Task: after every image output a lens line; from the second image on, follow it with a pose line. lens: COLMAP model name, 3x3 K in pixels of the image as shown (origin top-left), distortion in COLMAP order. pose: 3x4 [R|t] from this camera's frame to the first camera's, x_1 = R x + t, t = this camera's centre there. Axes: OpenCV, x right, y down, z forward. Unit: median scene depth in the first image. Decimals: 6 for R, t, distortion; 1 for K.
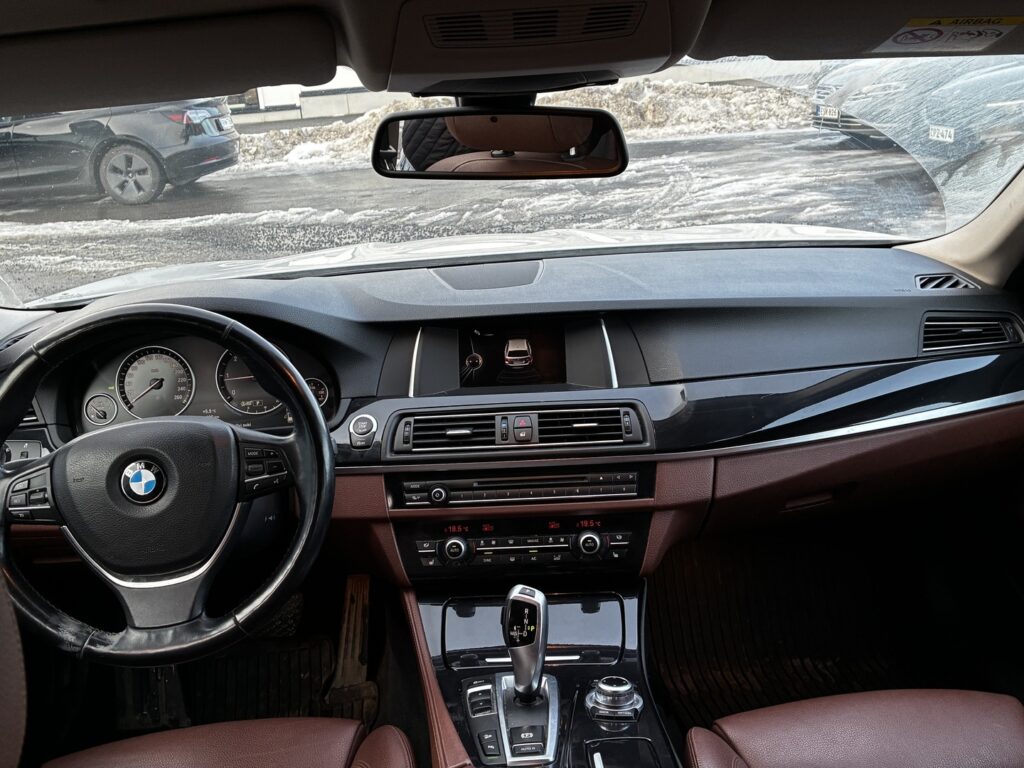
lens RADIAL K [[1003.8, 0, 512.0], [0, 1003.8, 384.0], [0, 0, 1]] dist [0.038250, 0.004597]
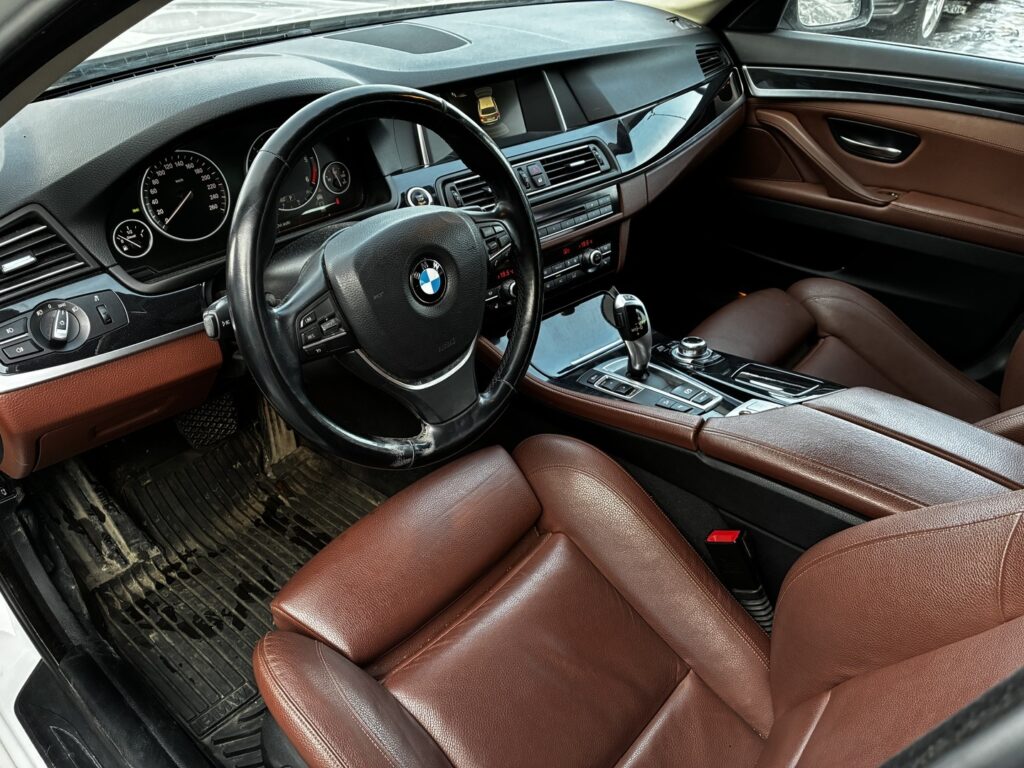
lens RADIAL K [[802.0, 0, 512.0], [0, 802.0, 384.0], [0, 0, 1]] dist [-0.003563, -0.000439]
pose [[0.743365, -0.318440, 0.588222, -0.602216], [0.130887, 0.931654, 0.338953, -0.046617], [-0.655955, -0.174975, 0.734239, 0.281706]]
